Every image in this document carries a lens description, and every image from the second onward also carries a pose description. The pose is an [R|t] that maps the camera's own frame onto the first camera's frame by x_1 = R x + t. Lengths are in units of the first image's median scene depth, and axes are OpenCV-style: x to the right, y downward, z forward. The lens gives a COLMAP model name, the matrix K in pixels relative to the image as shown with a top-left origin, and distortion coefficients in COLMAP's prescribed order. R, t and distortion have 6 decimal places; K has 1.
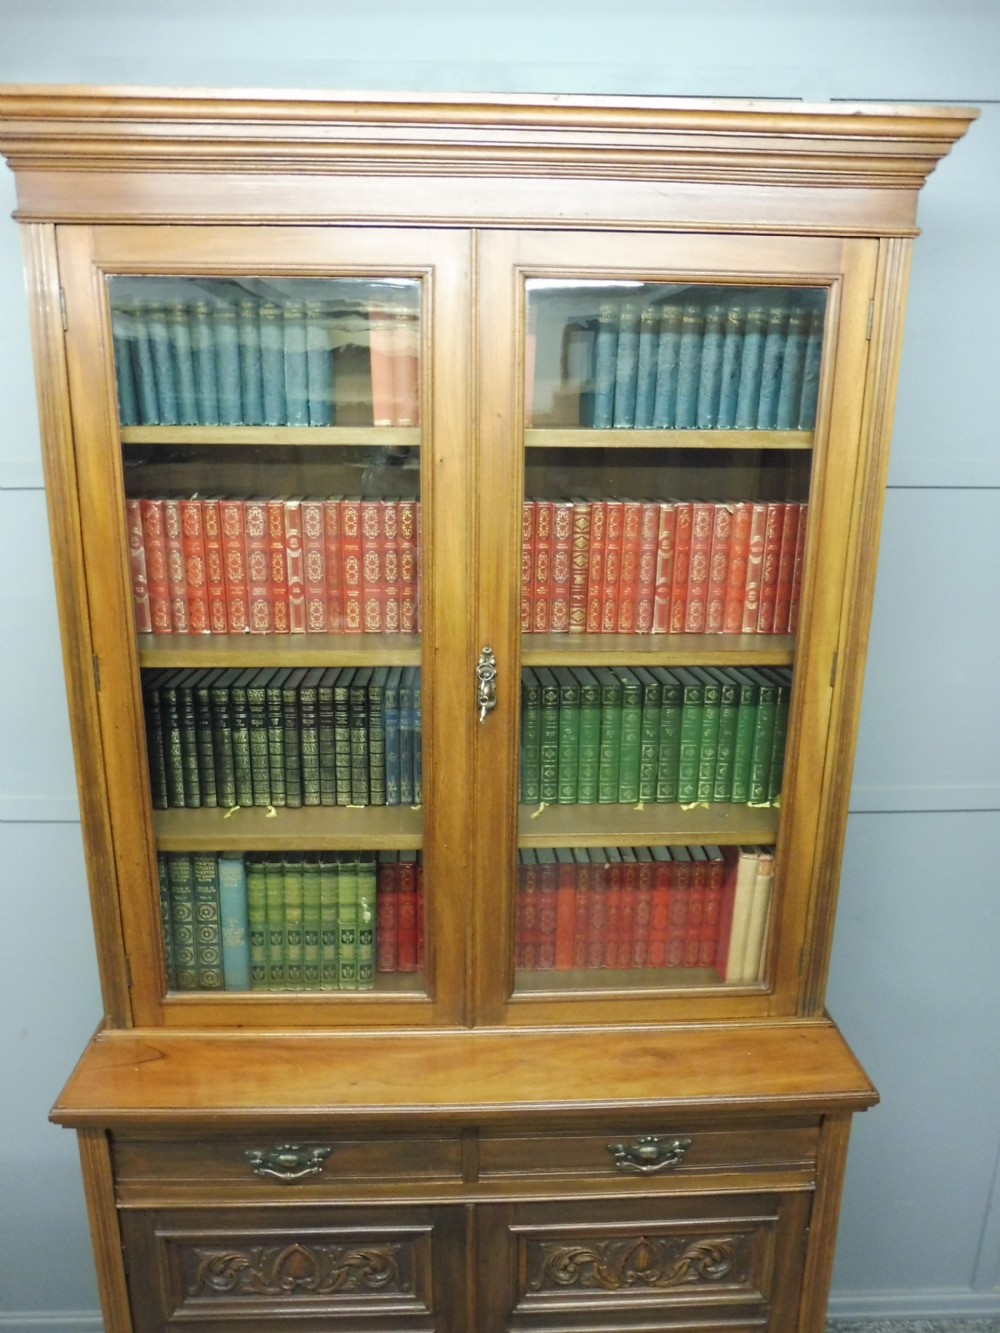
lens RADIAL K [[960.0, 0, 489.8], [0, 960.0, 673.5], [0, 0, 1]] dist [-0.063781, 0.031200]
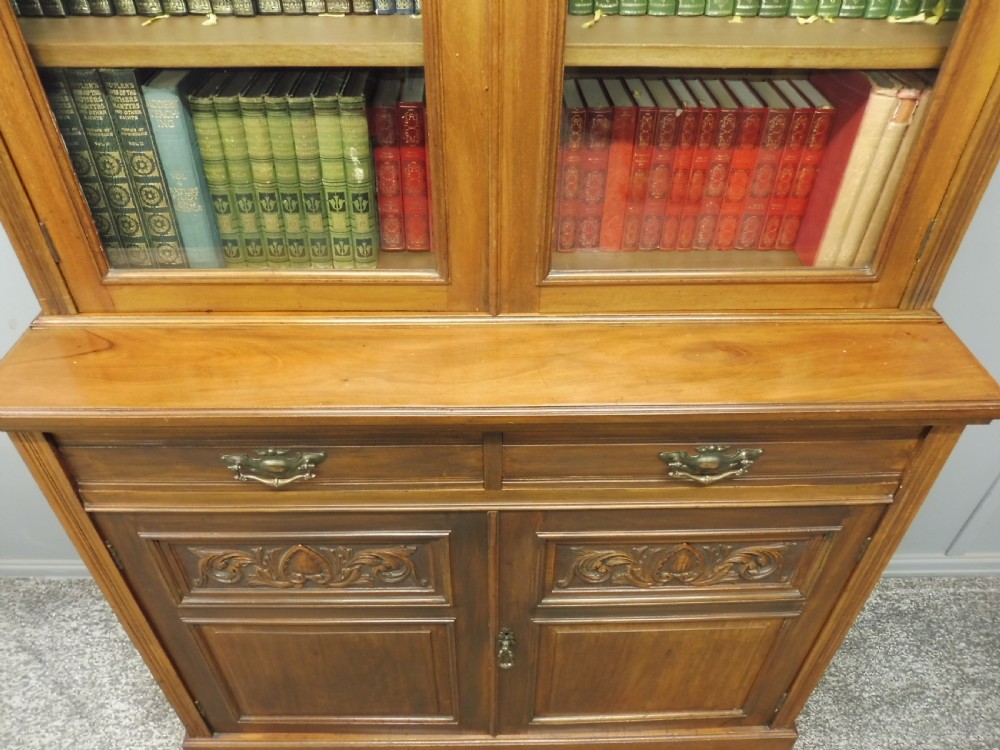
lens RADIAL K [[720.2, 0, 501.6], [0, 720.2, 377.4], [0, 0, 1]] dist [-0.063781, 0.031200]
pose [[0.999770, 0.014212, -0.016037, -0.003850], [-0.006411, 0.912522, 0.408977, 0.175566], [0.020446, -0.408780, 0.912404, 0.434733]]
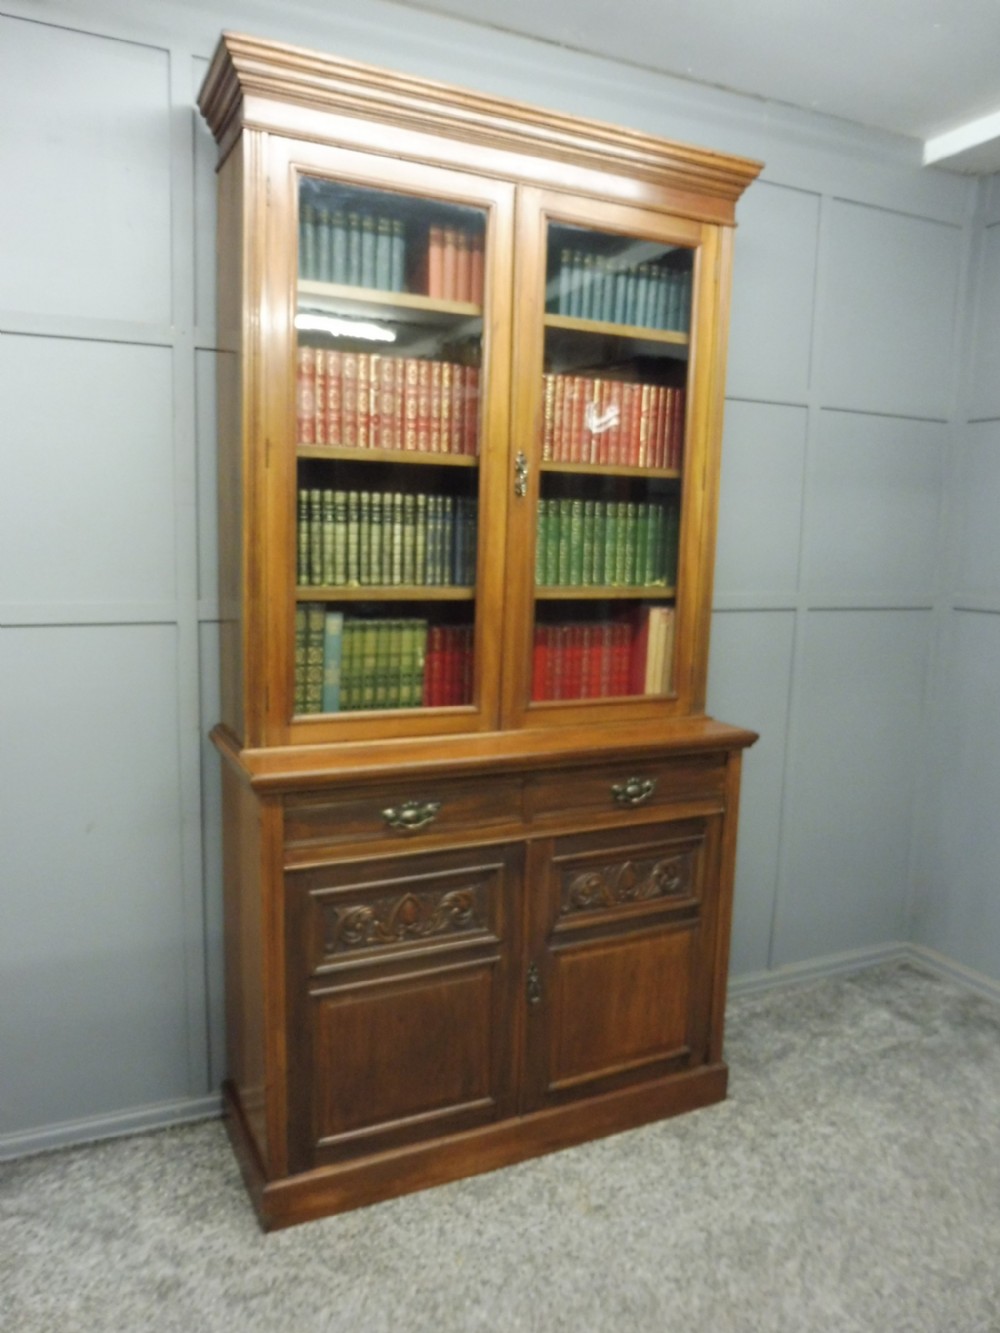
lens RADIAL K [[960.0, 0, 488.9], [0, 960.0, 679.8], [0, 0, 1]] dist [-0.063781, 0.031200]
pose [[0.918102, -0.044865, 0.393796, -0.606607], [0.088696, 0.991631, -0.093812, 0.434253], [-0.386292, 0.121057, 0.914398, -0.310639]]
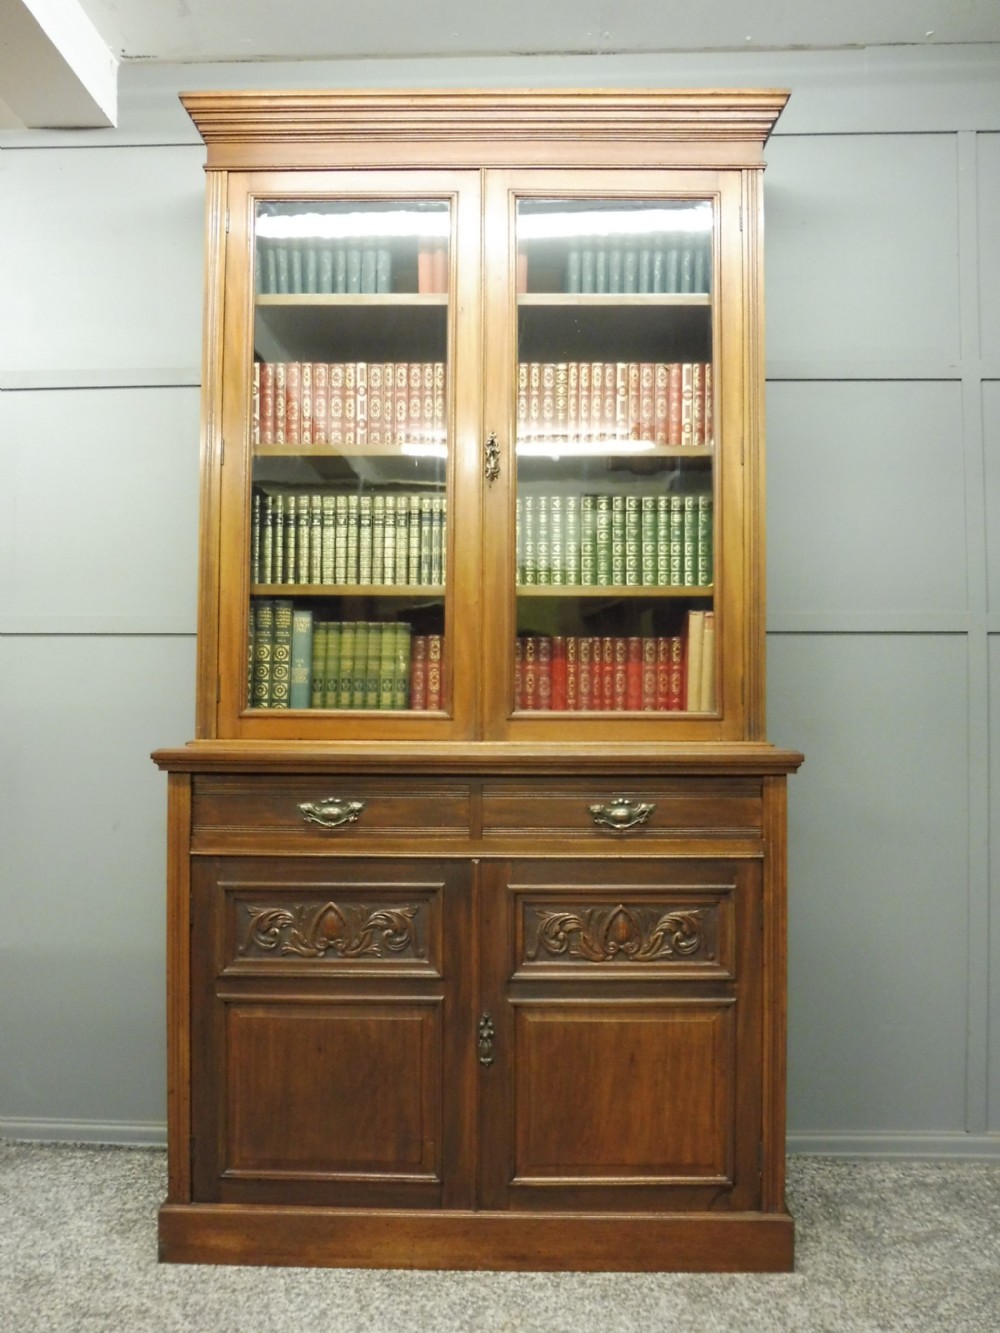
lens RADIAL K [[960.0, 0, 493.4], [0, 960.0, 680.3], [0, 0, 1]] dist [-0.063781, 0.031200]
pose [[0.998165, -0.005036, -0.060346, 0.075098], [-0.012377, 0.958534, -0.284710, 0.664886], [0.059277, 0.284934, 0.956712, -0.236890]]
